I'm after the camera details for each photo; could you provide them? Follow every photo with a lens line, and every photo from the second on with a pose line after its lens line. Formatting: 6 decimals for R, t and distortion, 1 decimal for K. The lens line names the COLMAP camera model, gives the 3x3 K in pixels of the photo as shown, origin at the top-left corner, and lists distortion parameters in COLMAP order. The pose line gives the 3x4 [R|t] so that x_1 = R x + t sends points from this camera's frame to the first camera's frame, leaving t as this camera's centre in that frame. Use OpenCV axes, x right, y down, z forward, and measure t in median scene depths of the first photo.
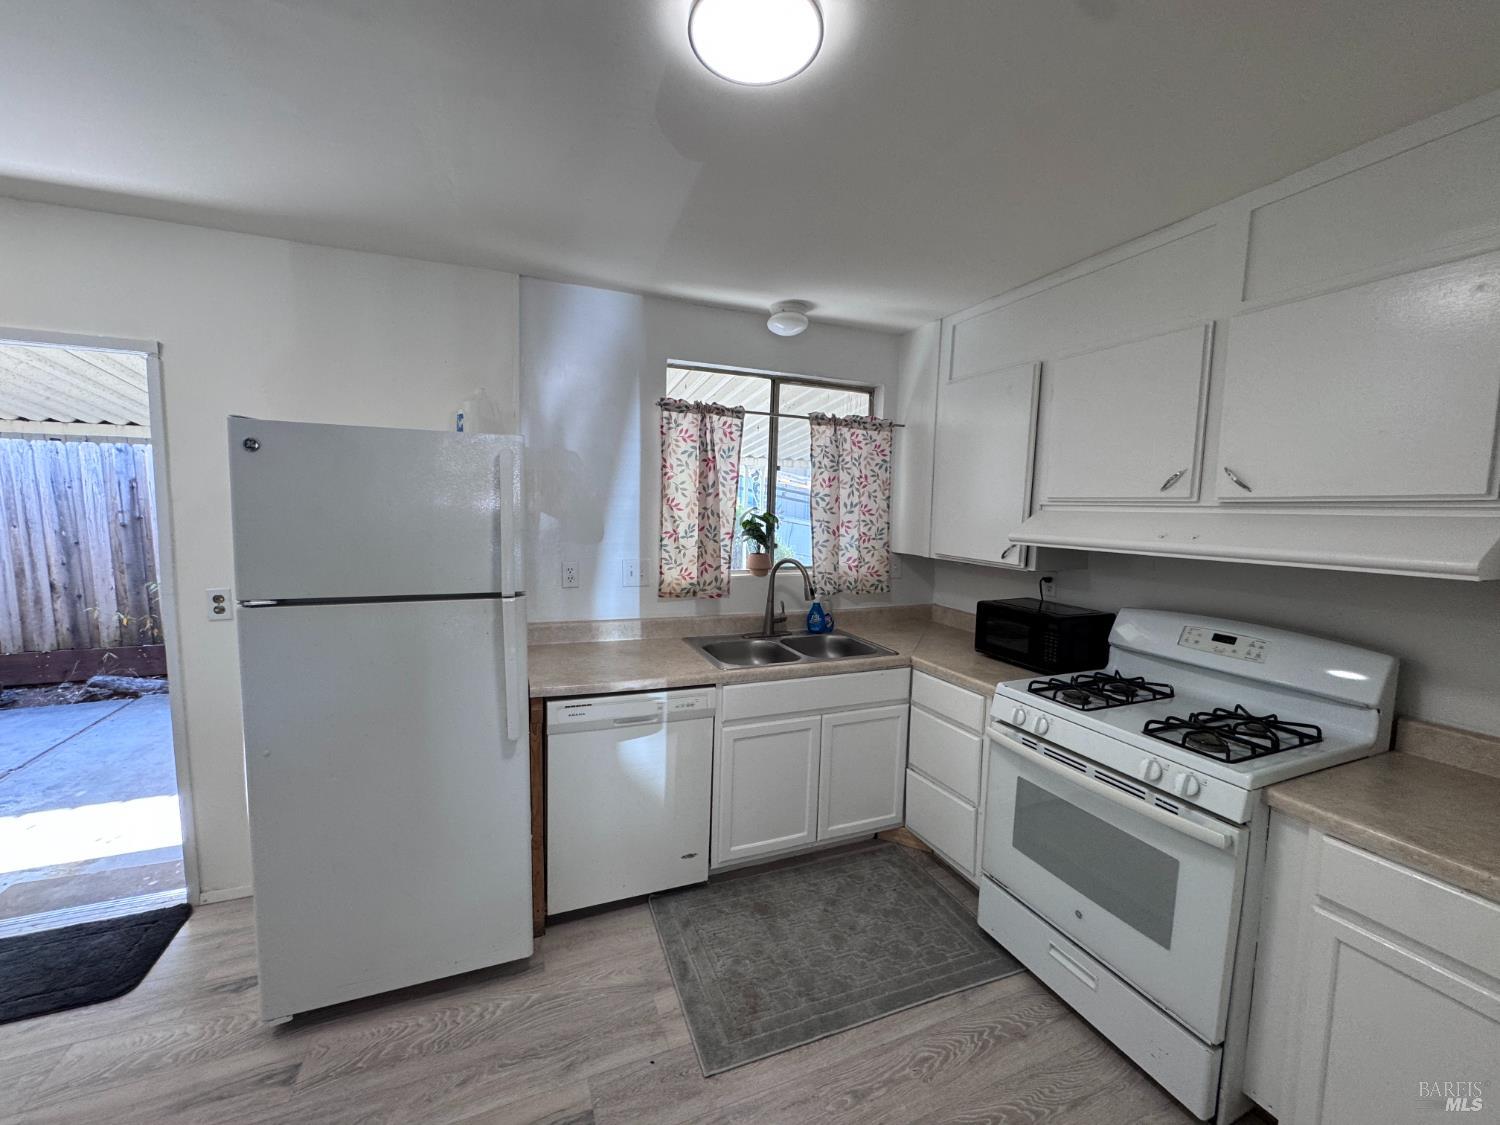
lens RADIAL K [[601.7, 0, 750.0], [0, 601.7, 562.5], [0, 0, 1]] dist [-0.003626, -0.000120]
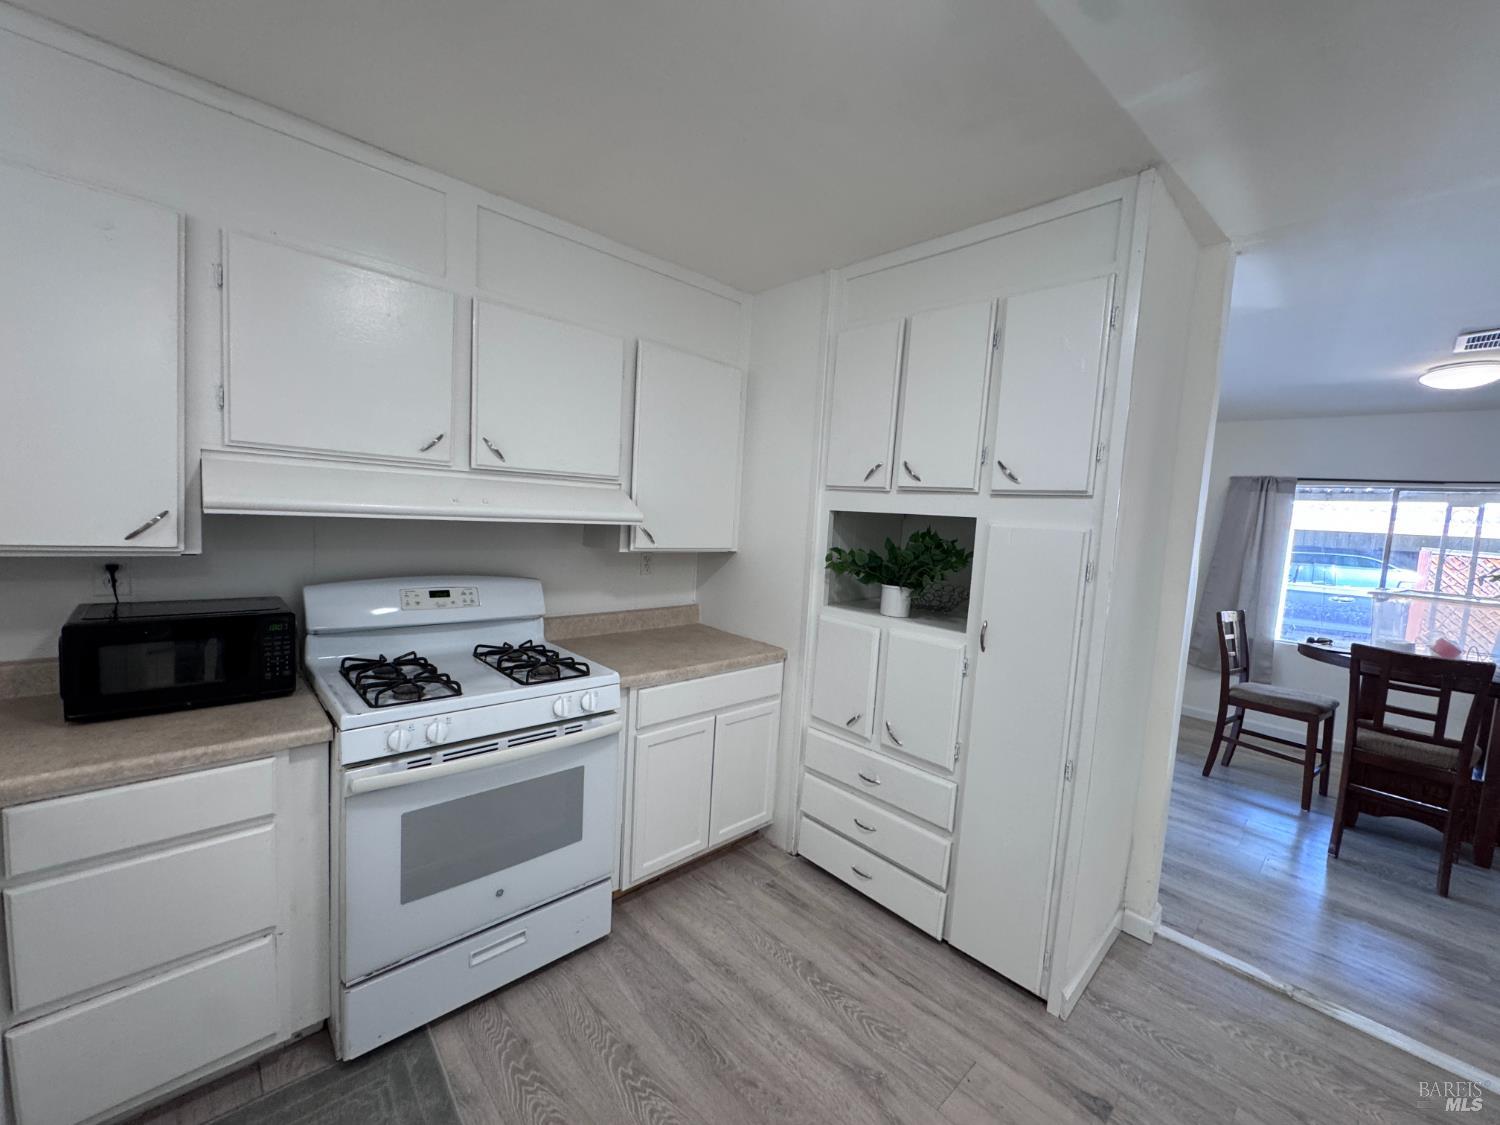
lens RADIAL K [[601.7, 0, 750.0], [0, 601.7, 562.5], [0, 0, 1]] dist [-0.003626, -0.000120]
pose [[-0.346565, -0.119481, 0.930385, -0.410104], [0.022754, 0.990492, 0.135676, -0.063512], [-0.937750, 0.068191, -0.340551, 0.863498]]
